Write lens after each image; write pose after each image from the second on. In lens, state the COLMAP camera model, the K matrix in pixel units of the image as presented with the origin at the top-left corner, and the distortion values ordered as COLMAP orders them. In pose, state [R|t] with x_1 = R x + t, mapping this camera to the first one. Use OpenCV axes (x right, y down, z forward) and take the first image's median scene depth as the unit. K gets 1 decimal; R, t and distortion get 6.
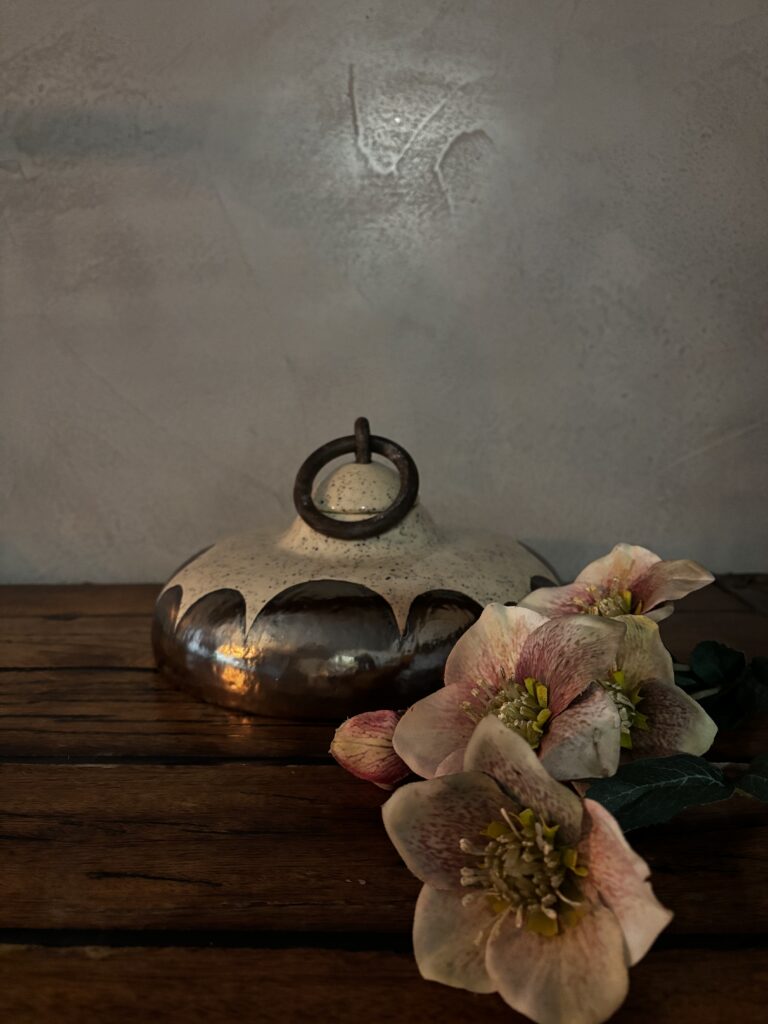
lens RADIAL K [[780.8, 0, 380.6], [0, 780.8, 513.0], [0, 0, 1]] dist [0.043567, -0.047786]
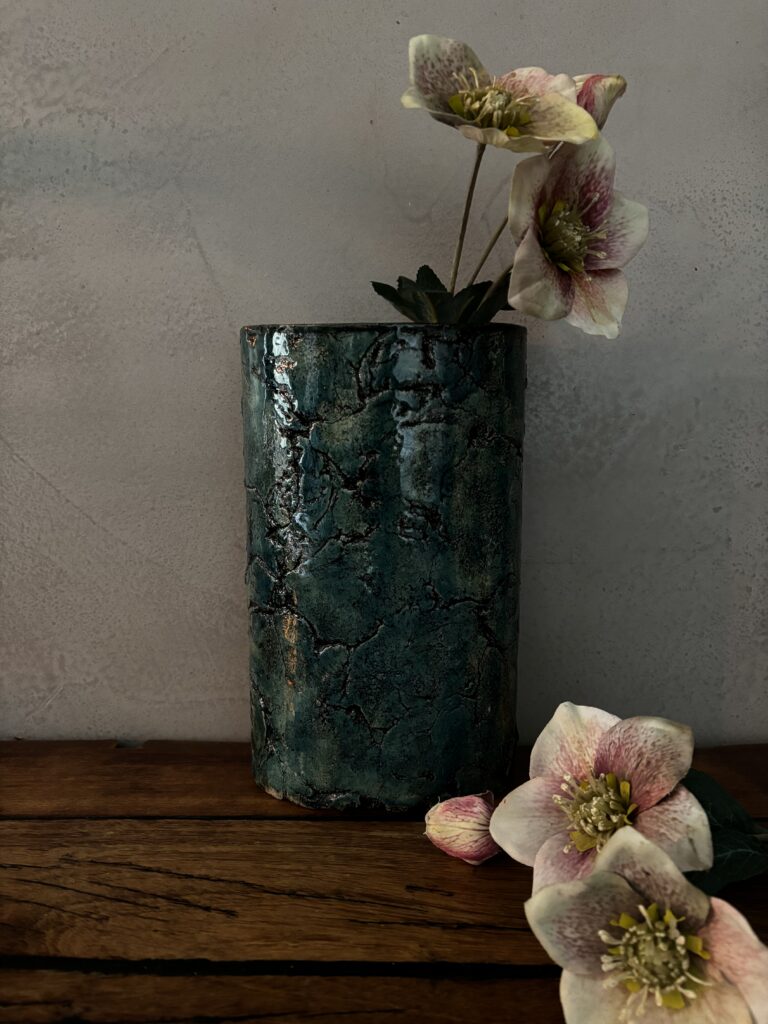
lens RADIAL K [[780.8, 0, 388.6], [0, 780.8, 507.8], [0, 0, 1]] dist [0.043567, -0.047786]
pose [[0.999591, 0.012065, 0.025927, -0.039472], [-0.011356, 0.999563, -0.027310, -0.131364], [-0.026245, 0.027004, 0.999291, 0.237658]]
